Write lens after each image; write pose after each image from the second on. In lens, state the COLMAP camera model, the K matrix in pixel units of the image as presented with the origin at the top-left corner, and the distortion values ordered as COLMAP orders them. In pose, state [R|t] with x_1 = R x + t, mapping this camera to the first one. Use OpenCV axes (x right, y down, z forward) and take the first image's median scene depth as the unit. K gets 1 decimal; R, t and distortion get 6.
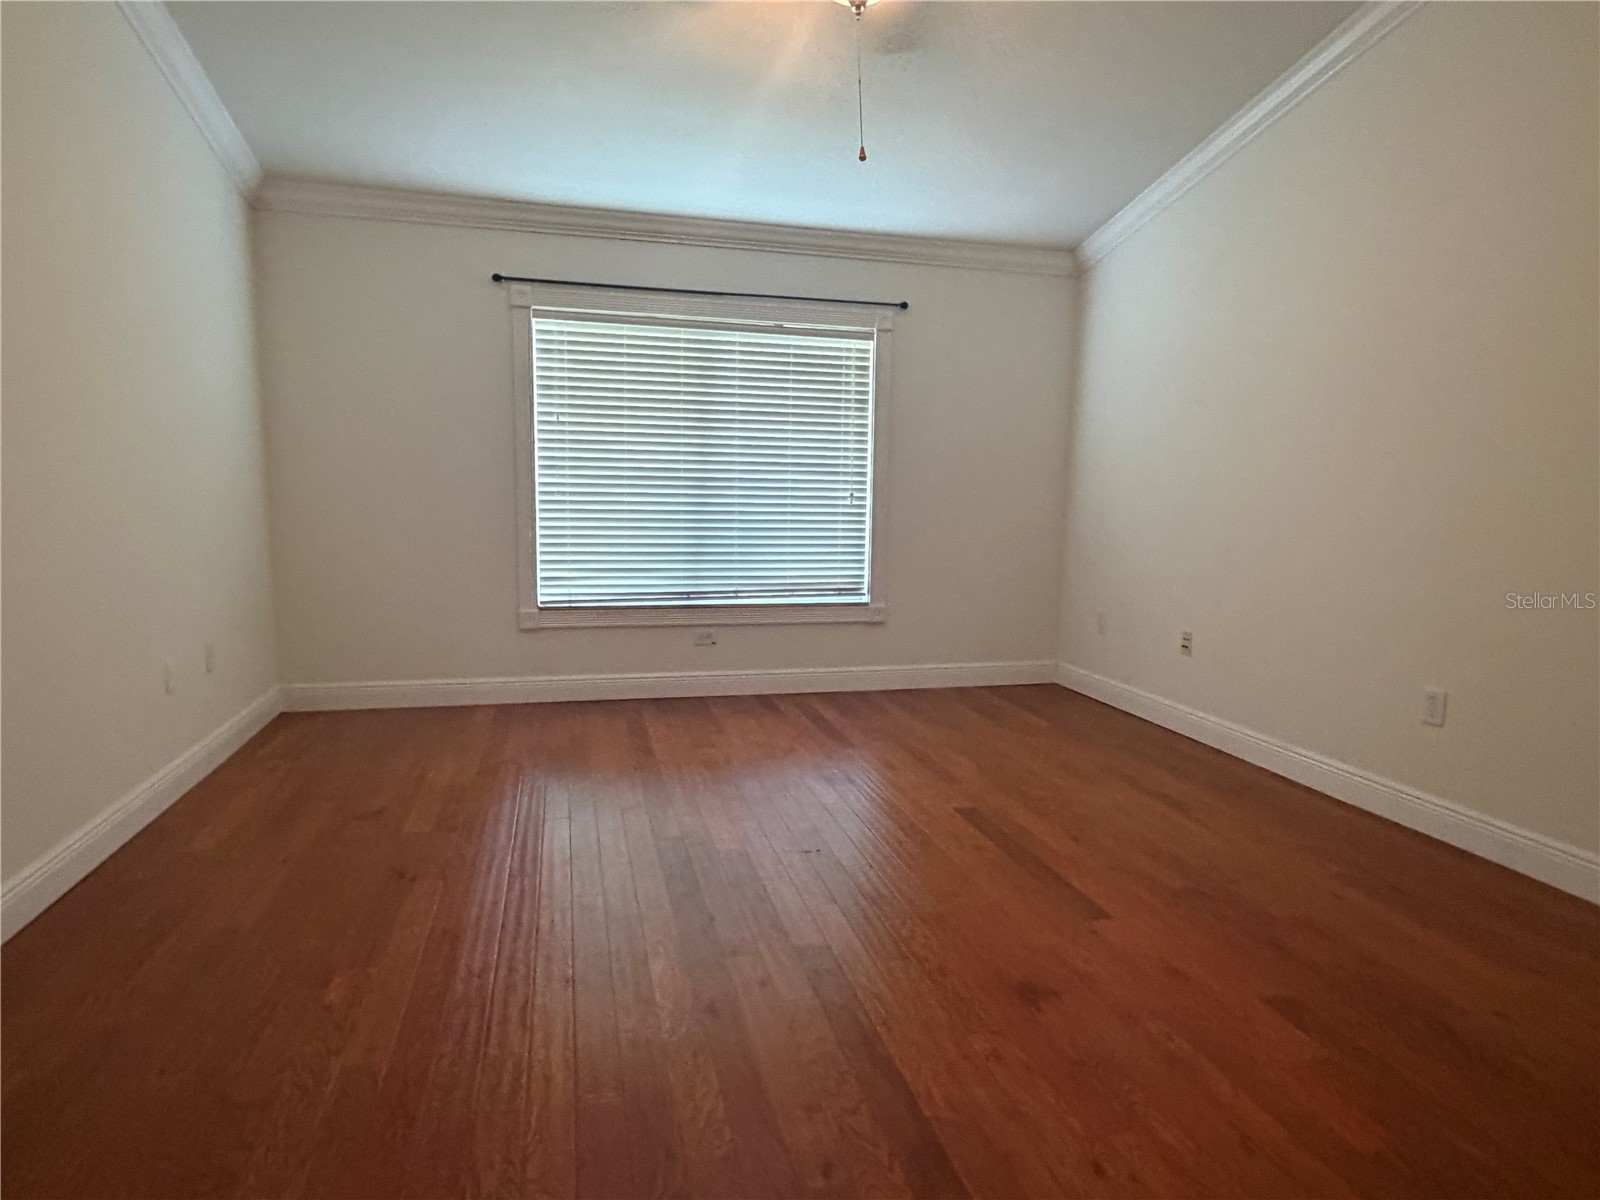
lens RADIAL K [[931.2, 0, 808.4], [0, 931.2, 609.0], [0, 0, 1]] dist [-0.001411, 0.001976]
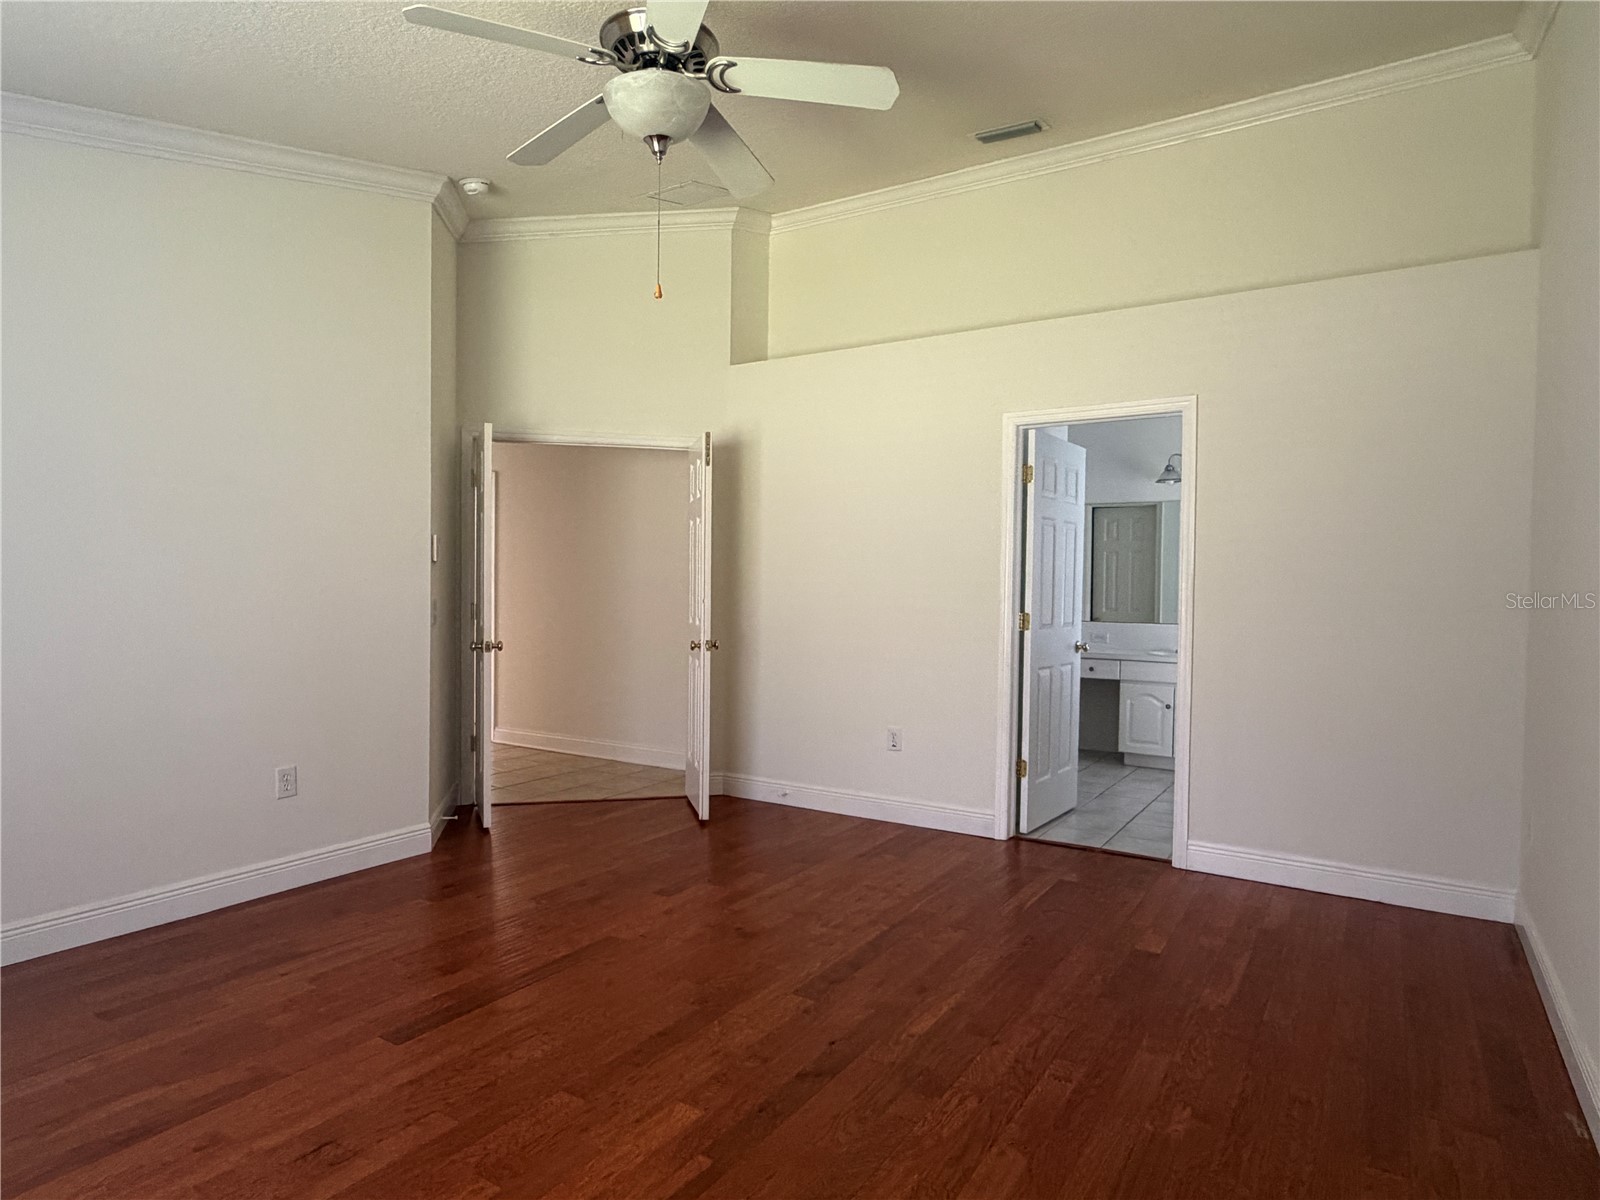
lens RADIAL K [[931.2, 0, 808.4], [0, 931.2, 609.0], [0, 0, 1]] dist [-0.001411, 0.001976]
pose [[-0.681017, -0.054996, 0.730200, -0.581410], [0.067503, 0.988215, 0.137385, -0.211131], [-0.729150, 0.142852, -0.669279, 1.146906]]
